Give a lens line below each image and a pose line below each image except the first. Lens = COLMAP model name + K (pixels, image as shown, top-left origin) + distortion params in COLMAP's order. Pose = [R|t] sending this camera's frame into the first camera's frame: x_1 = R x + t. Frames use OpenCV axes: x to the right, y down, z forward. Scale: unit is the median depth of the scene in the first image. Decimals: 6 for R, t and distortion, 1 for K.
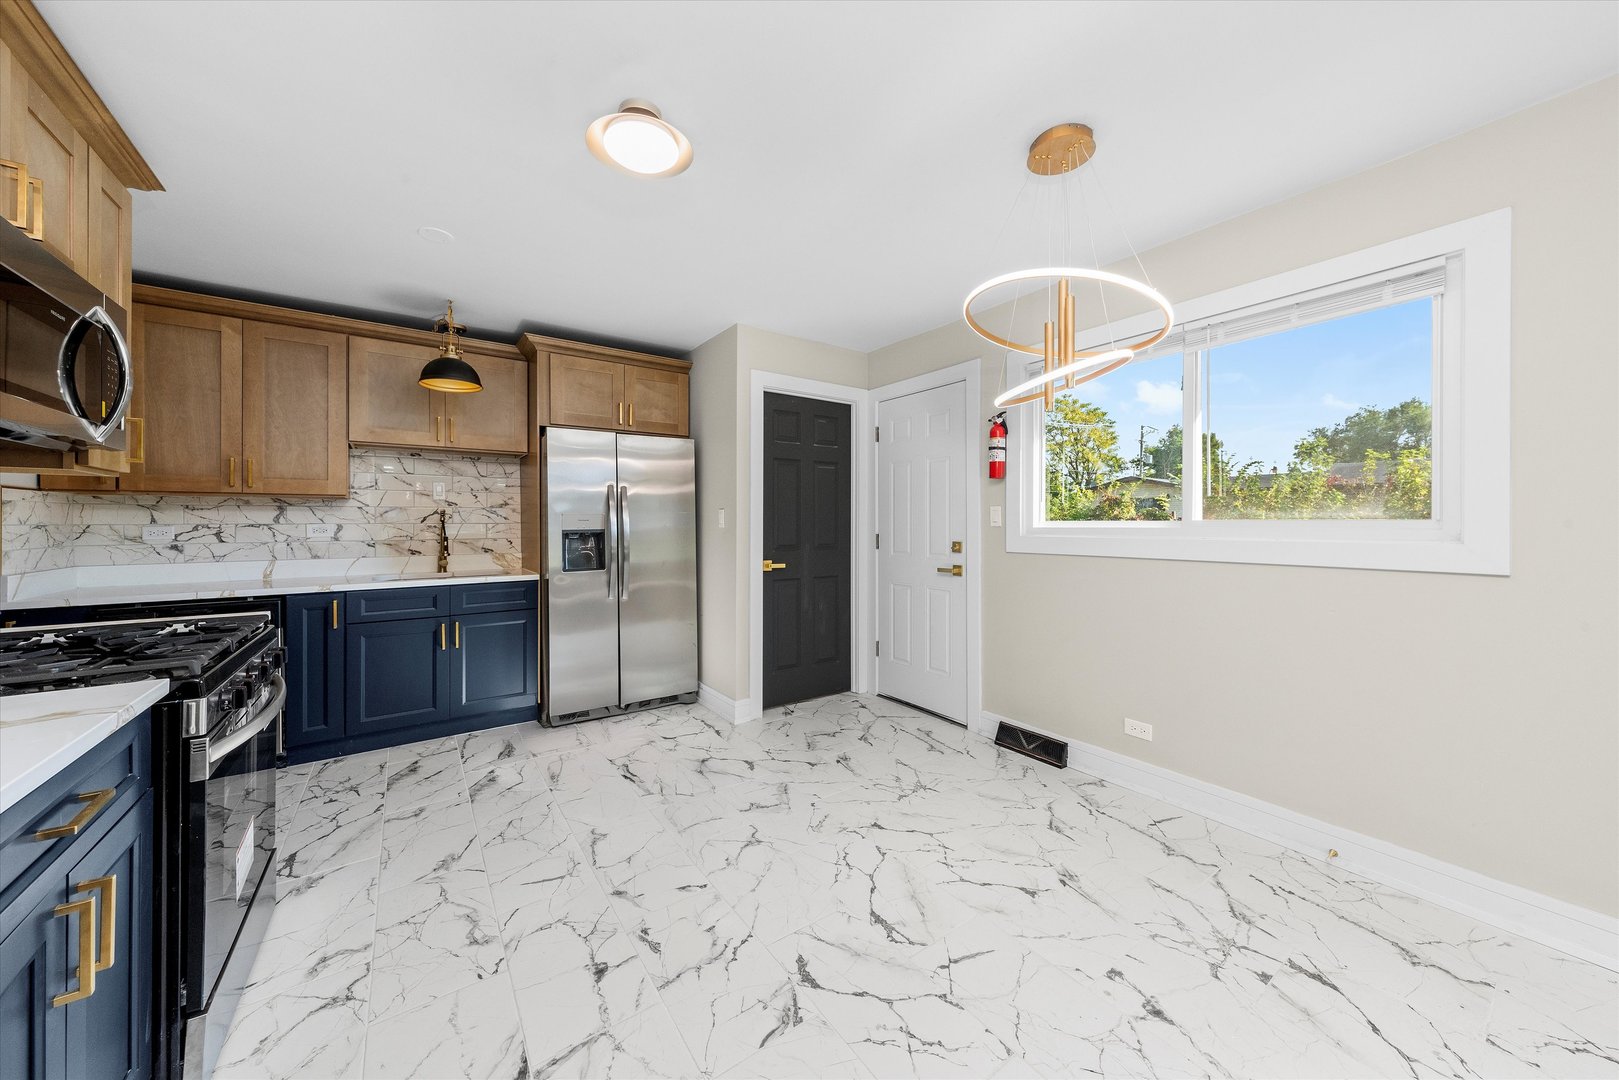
lens RADIAL K [[563.8, 0, 804.1], [0, 563.8, 524.4], [0, 0, 1]] dist [0.000346, -0.000207]
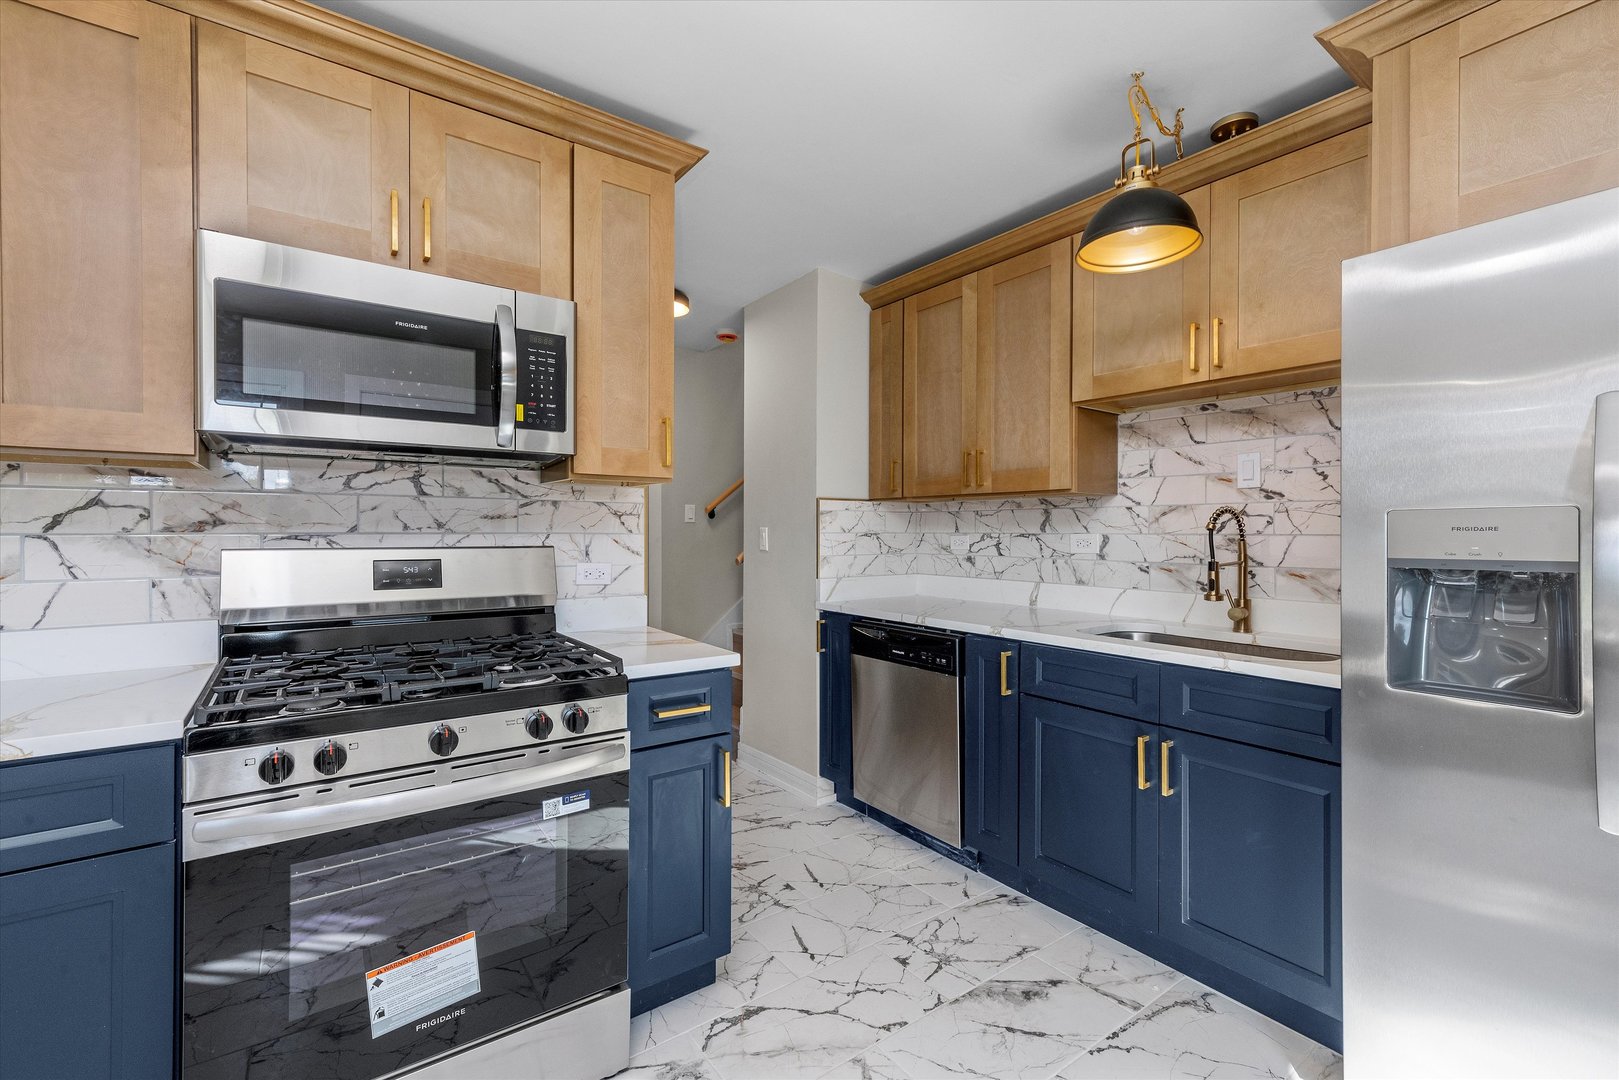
lens RADIAL K [[693.6, 0, 806.7], [0, 693.6, 531.5], [0, 0, 1]] dist [0.002603, 0.000120]
pose [[0.011697, 0.004807, -0.999920, -0.032708], [-0.005222, 0.999975, 0.004746, -0.005976], [0.999918, 0.005166, 0.011722, 0.677468]]
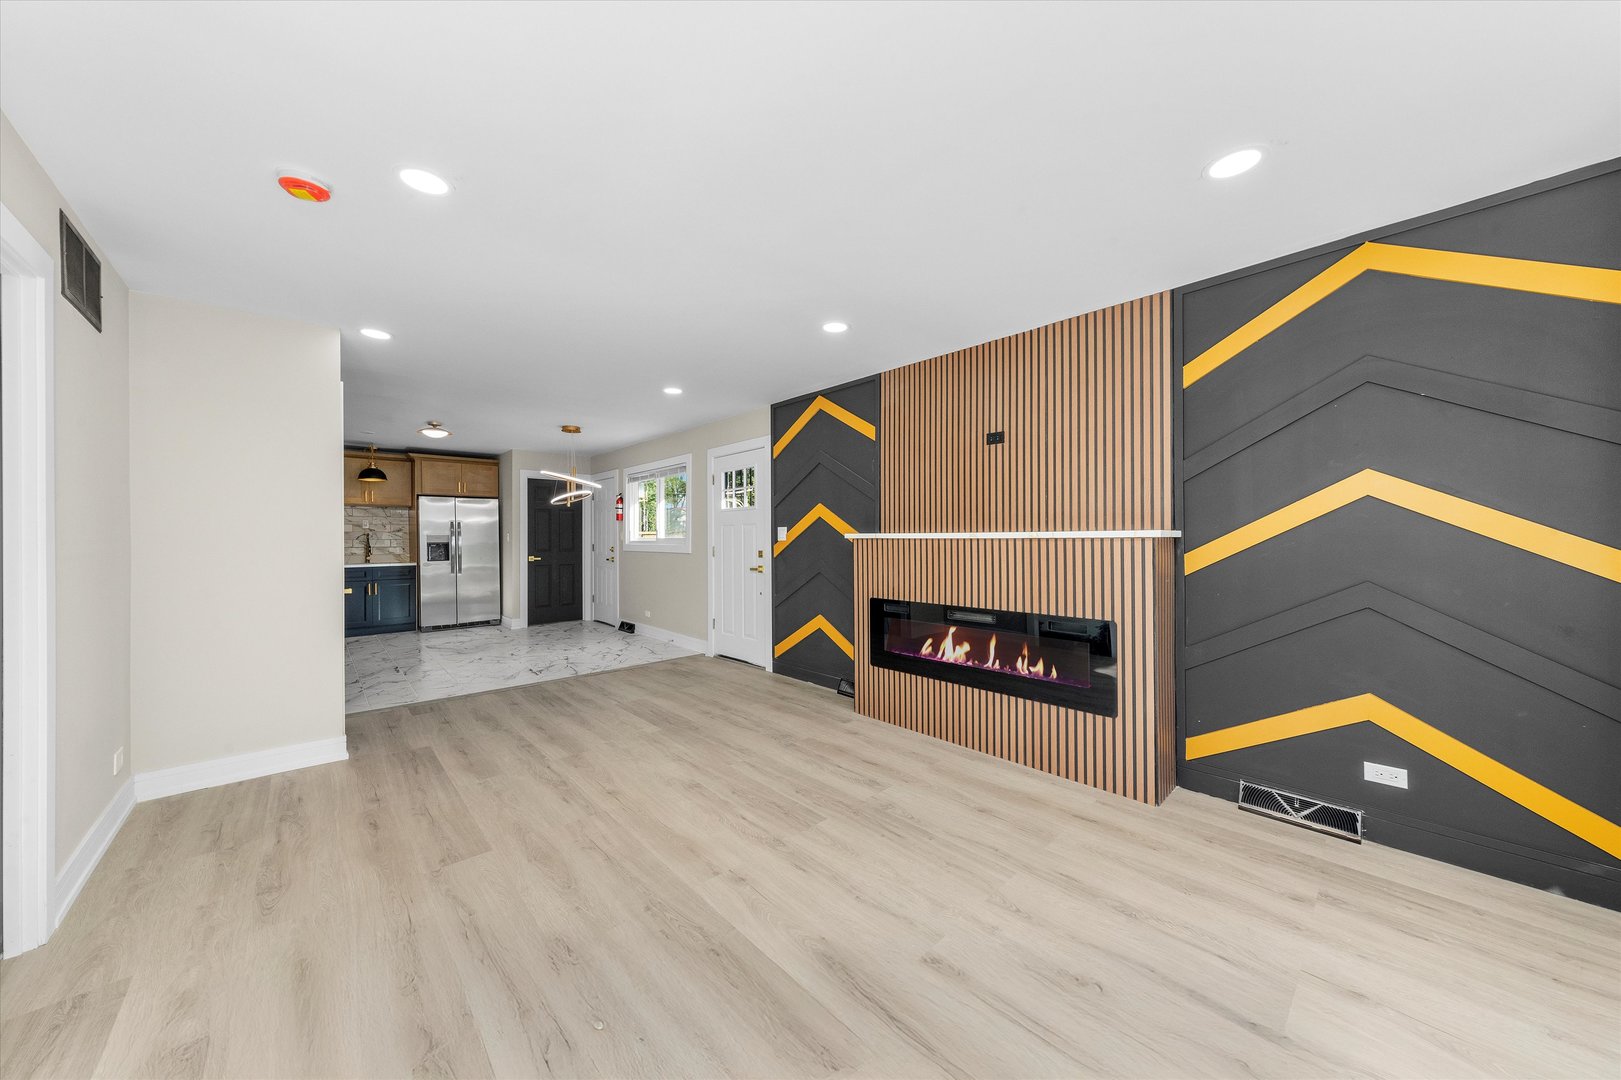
lens RADIAL K [[549.8, 0, 812.6], [0, 549.8, 537.9], [0, 0, 1]] dist [-0.000379, -0.000065]
pose [[0.991225, -0.002986, 0.132149, 0.820600], [0.002933, 0.999996, 0.000593, -0.005759], [-0.132150, -0.000200, 0.991230, -1.399359]]
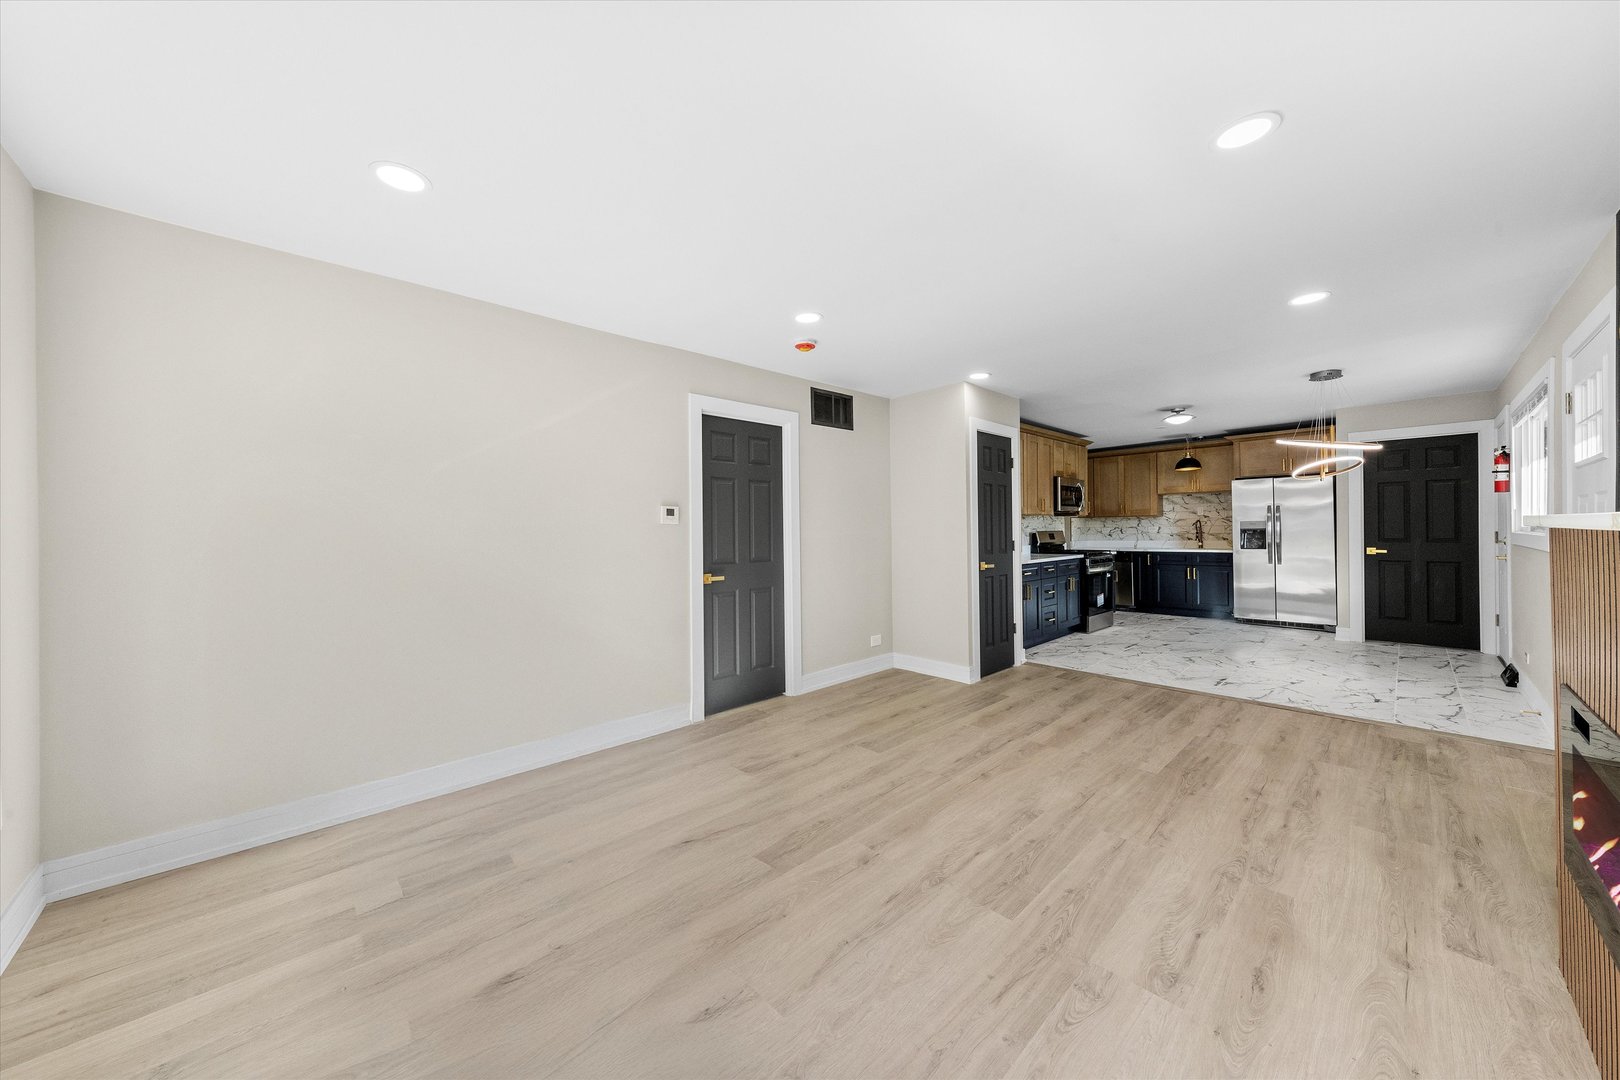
lens RADIAL K [[561.0, 0, 797.0], [0, 561.0, 528.1], [0, 0, 1]] dist [0.000114, -0.000010]
pose [[0.127872, -0.002592, -0.991787, 1.470459], [0.011355, 0.999935, -0.001149, -0.009335], [0.991726, -0.011115, 0.127893, -0.925711]]
